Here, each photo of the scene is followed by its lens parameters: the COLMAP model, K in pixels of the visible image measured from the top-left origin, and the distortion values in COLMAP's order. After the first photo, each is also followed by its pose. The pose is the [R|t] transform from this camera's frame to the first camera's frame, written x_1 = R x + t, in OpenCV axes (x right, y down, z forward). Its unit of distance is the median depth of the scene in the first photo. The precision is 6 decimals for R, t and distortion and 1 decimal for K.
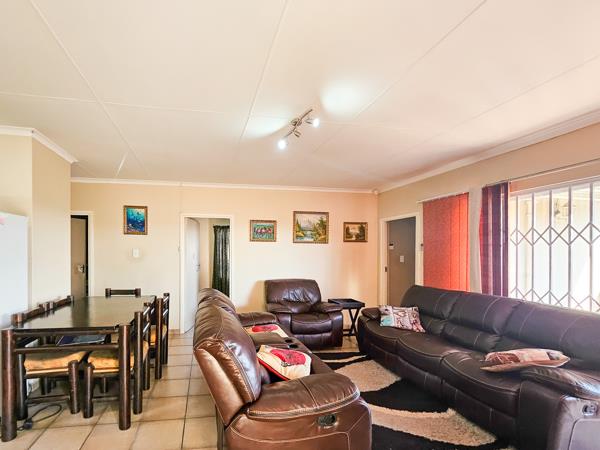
lens RADIAL K [[260.9, 0, 241.8], [0, 260.9, 251.5], [0, 0, 1]] dist [0.000213, 0.000112]
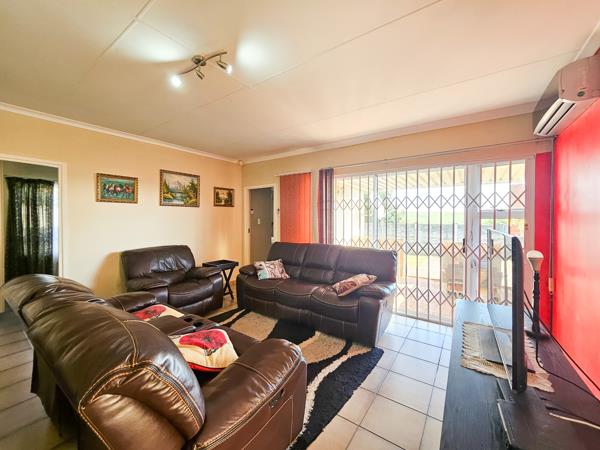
lens RADIAL K [[235.9, 0, 302.0], [0, 235.9, 218.7], [0, 0, 1]] dist [-0.008765, 0.000038]
pose [[0.680741, -0.010418, 0.732450, -0.076563], [0.004701, 0.999940, 0.009853, 0.007730], [-0.732509, -0.003264, 0.680750, 0.140550]]
